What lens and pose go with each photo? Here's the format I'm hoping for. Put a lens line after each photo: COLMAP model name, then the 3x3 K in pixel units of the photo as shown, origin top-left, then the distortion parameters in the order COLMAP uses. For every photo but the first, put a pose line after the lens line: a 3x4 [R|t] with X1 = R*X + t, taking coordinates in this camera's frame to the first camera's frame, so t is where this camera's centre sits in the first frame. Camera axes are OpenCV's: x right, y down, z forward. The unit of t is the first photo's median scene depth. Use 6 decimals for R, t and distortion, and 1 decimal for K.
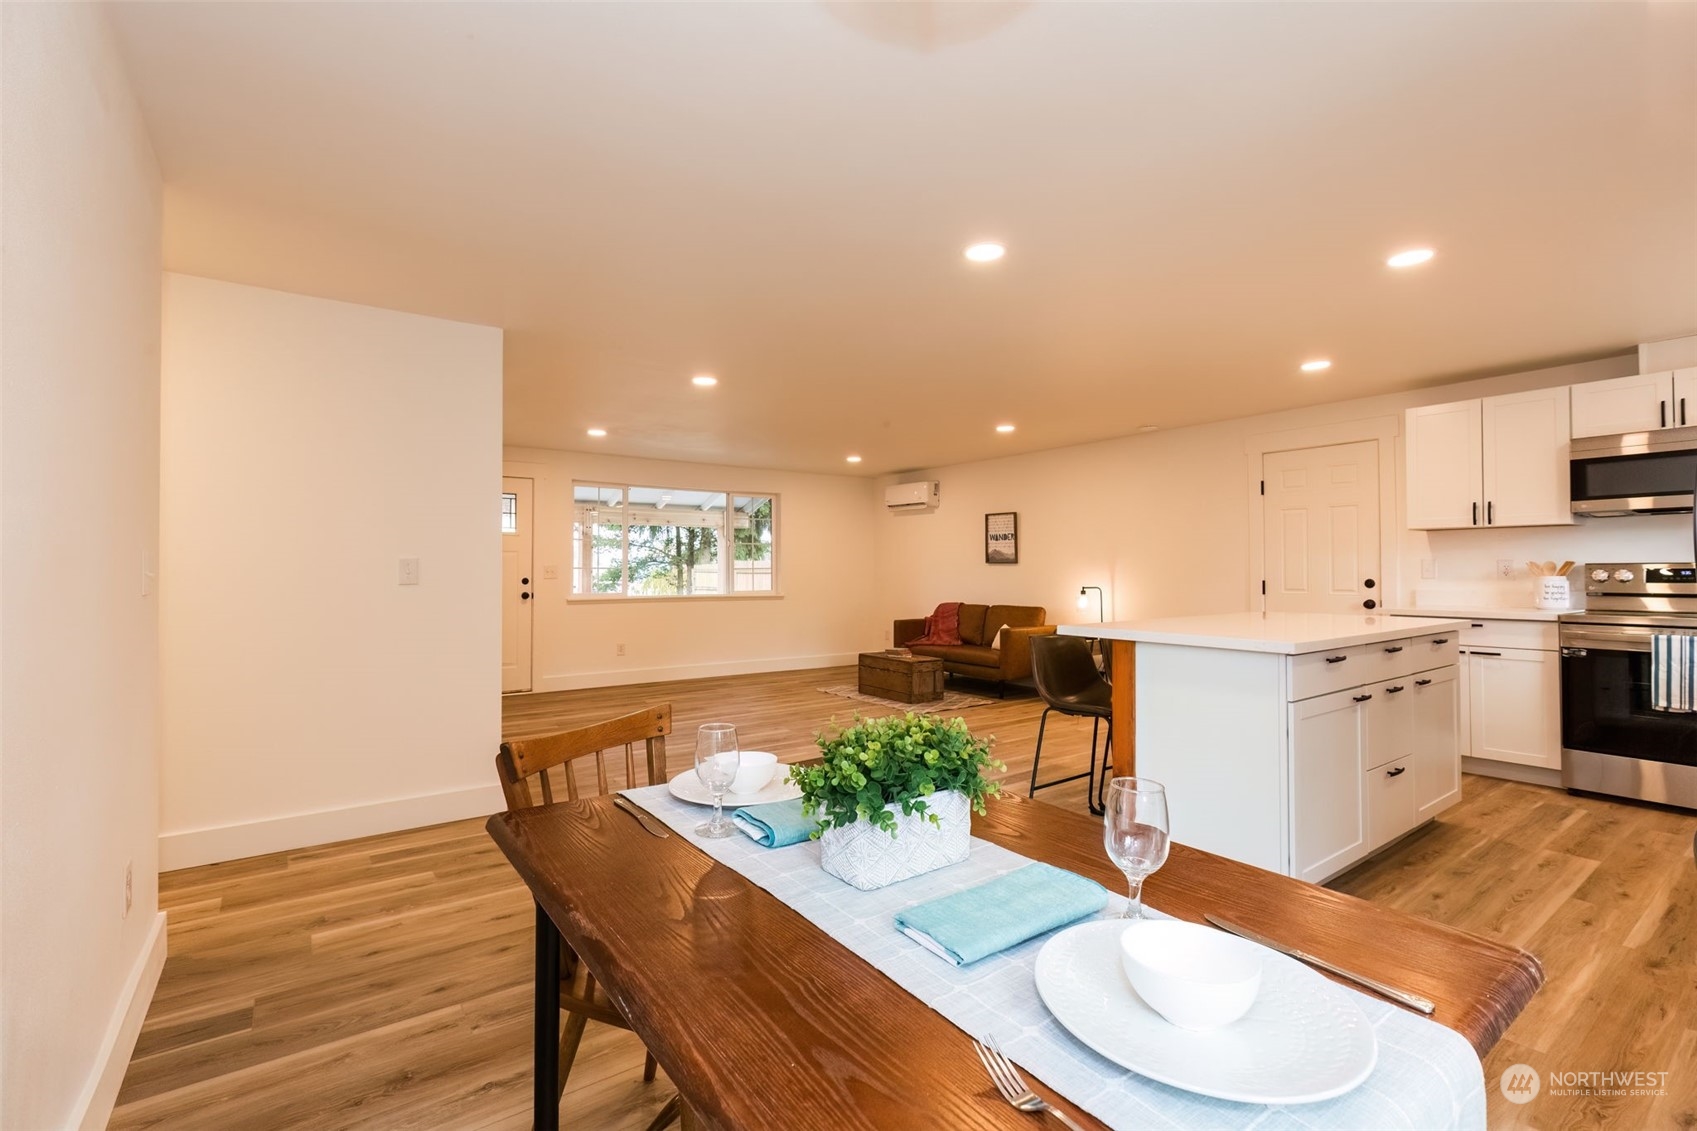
lens RADIAL K [[767.8, 0, 835.2], [0, 767.8, 552.9], [0, 0, 1]] dist [0.001094, -0.000753]
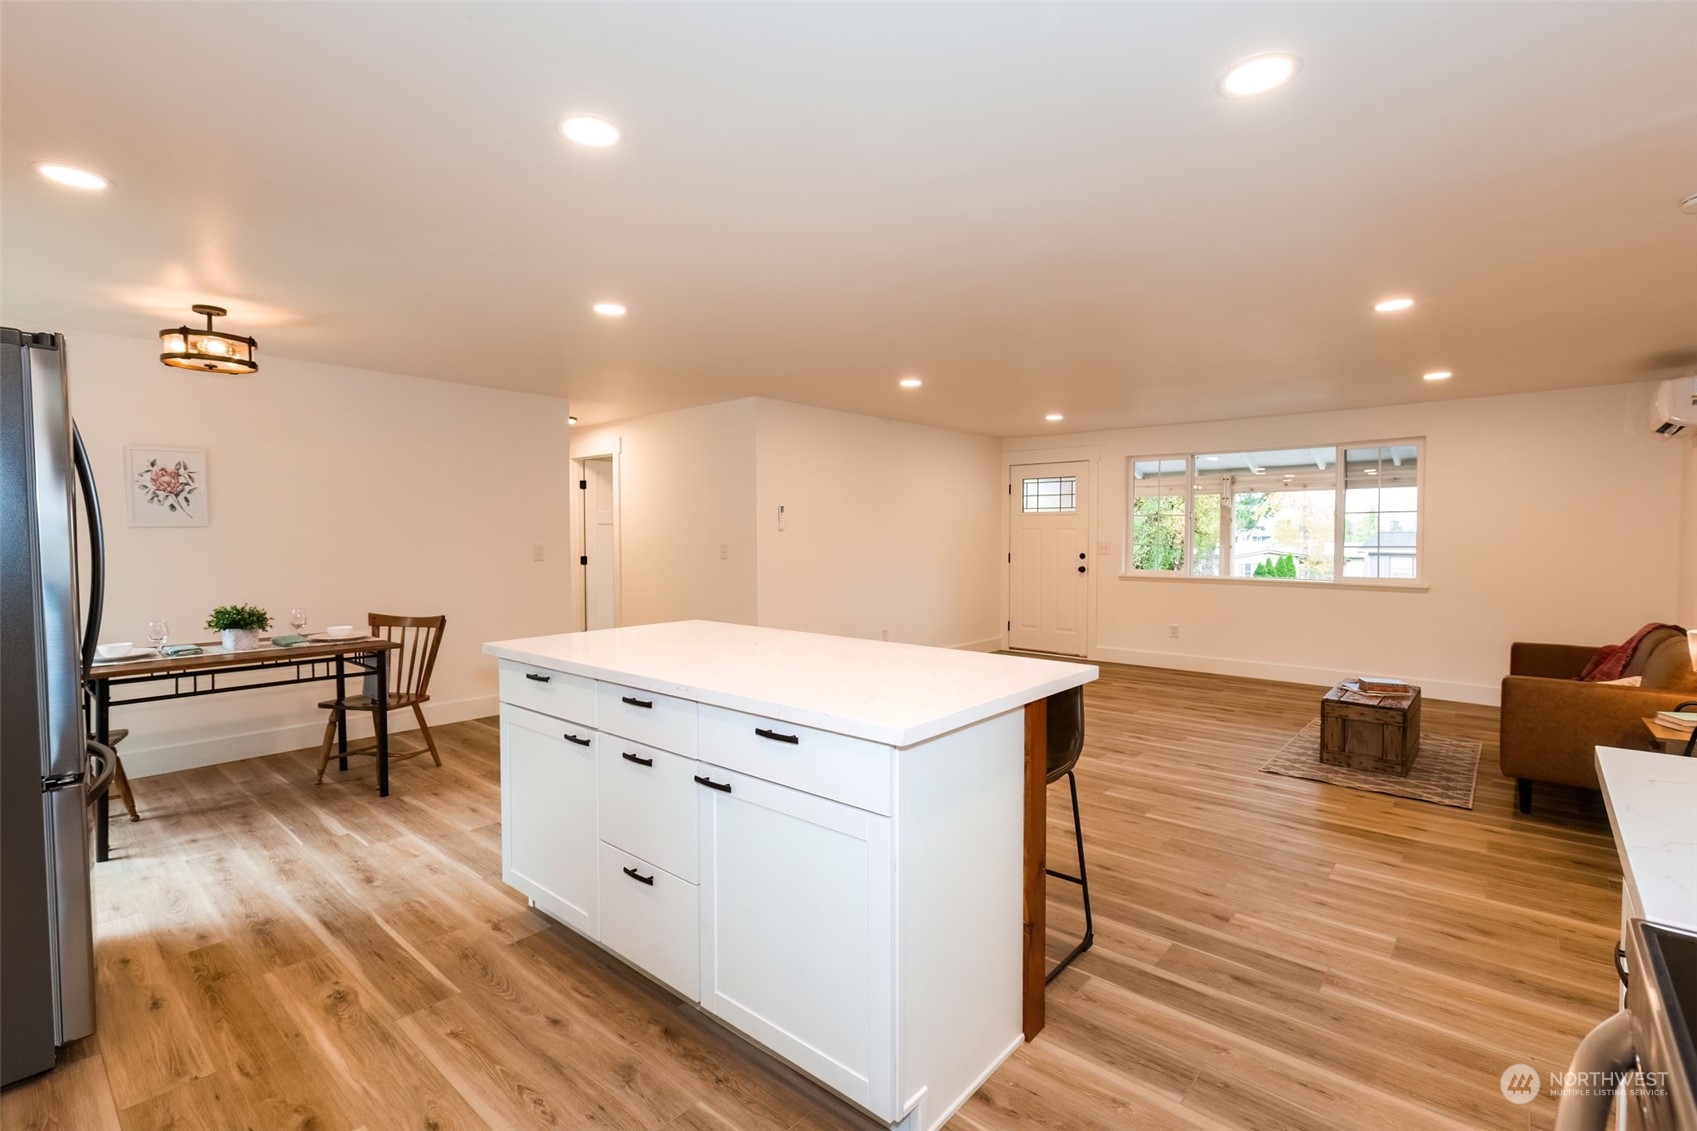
lens RADIAL K [[767.8, 0, 839.0], [0, 767.8, 560.5], [0, 0, 1]] dist [0.001094, -0.000753]
pose [[0.218906, 0.034988, -0.975118, 0.882761], [0.023159, 0.998889, 0.041040, -0.015623], [0.975471, -0.031566, 0.217853, 0.634204]]
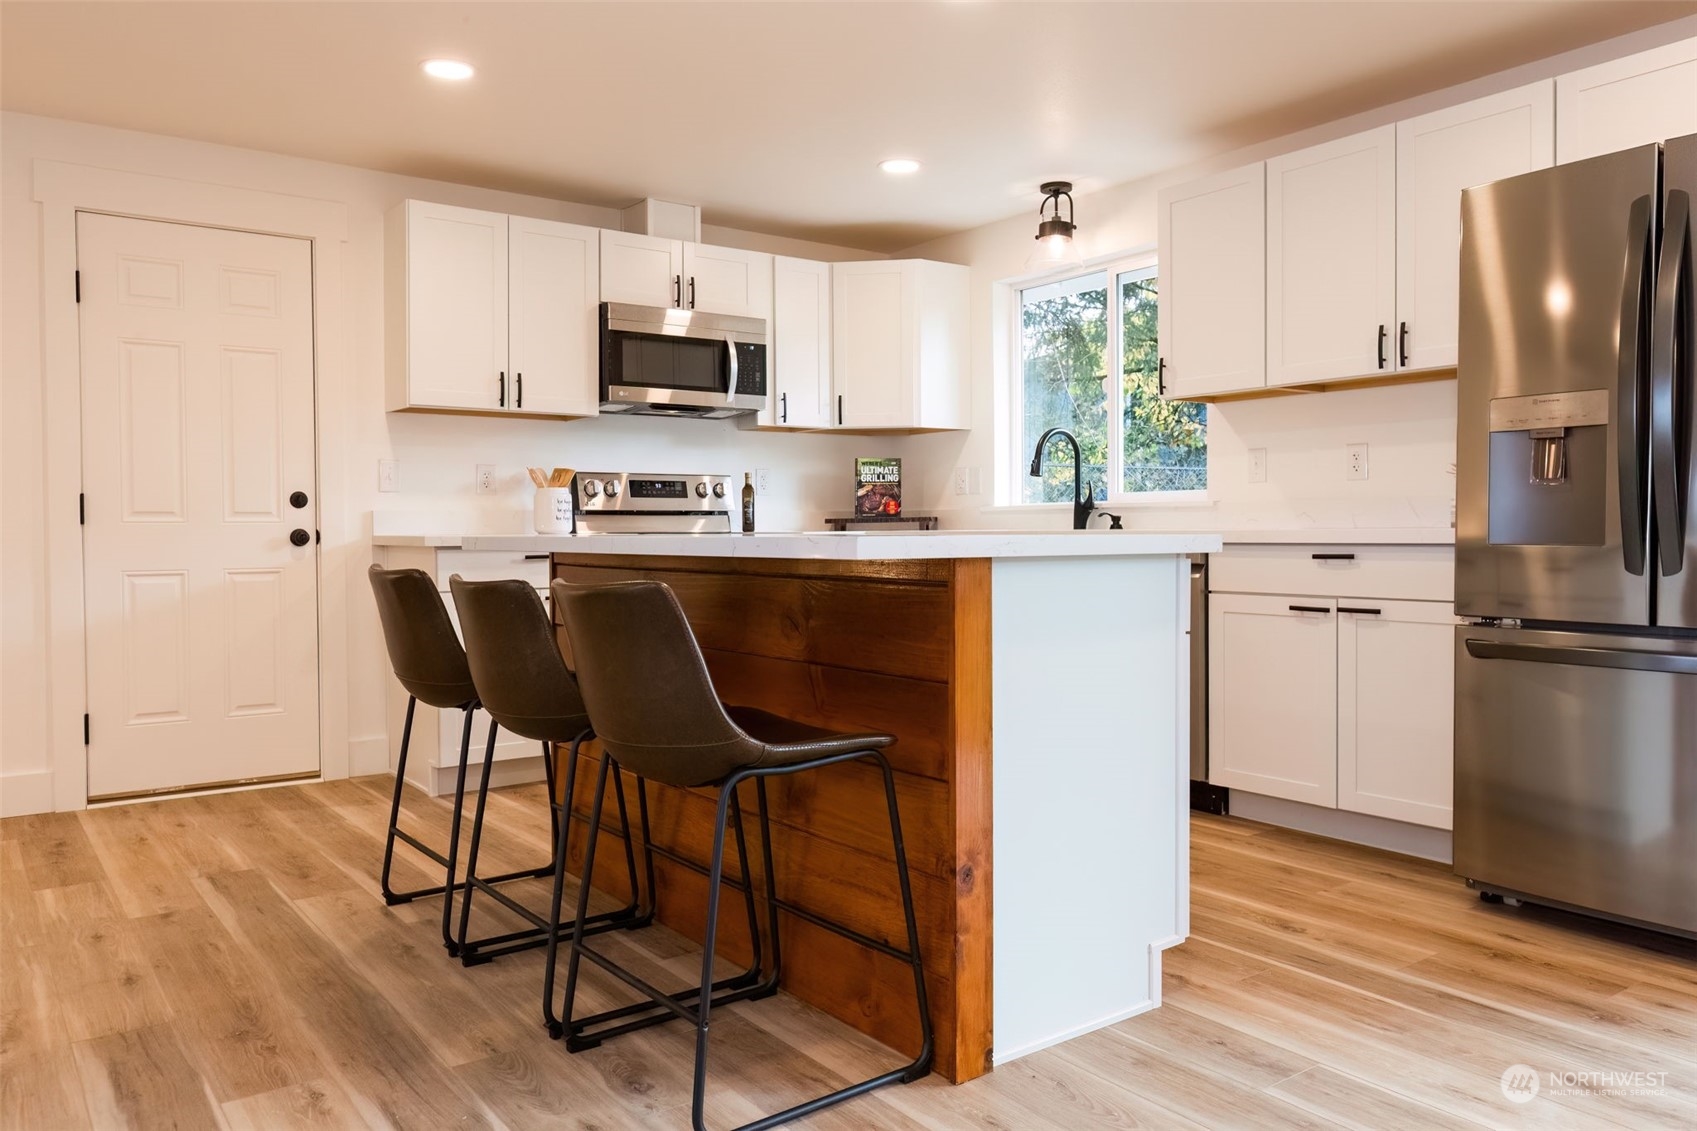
lens RADIAL K [[1229.5, 0, 842.0], [0, 1229.5, 570.3], [0, 0, 1]] dist [0.007449, -0.005463]
pose [[-0.005907, -0.031595, 0.999483, -0.205009], [-0.017096, 0.999358, 0.031490, 0.060347], [-0.999836, -0.016901, -0.006443, 0.665492]]
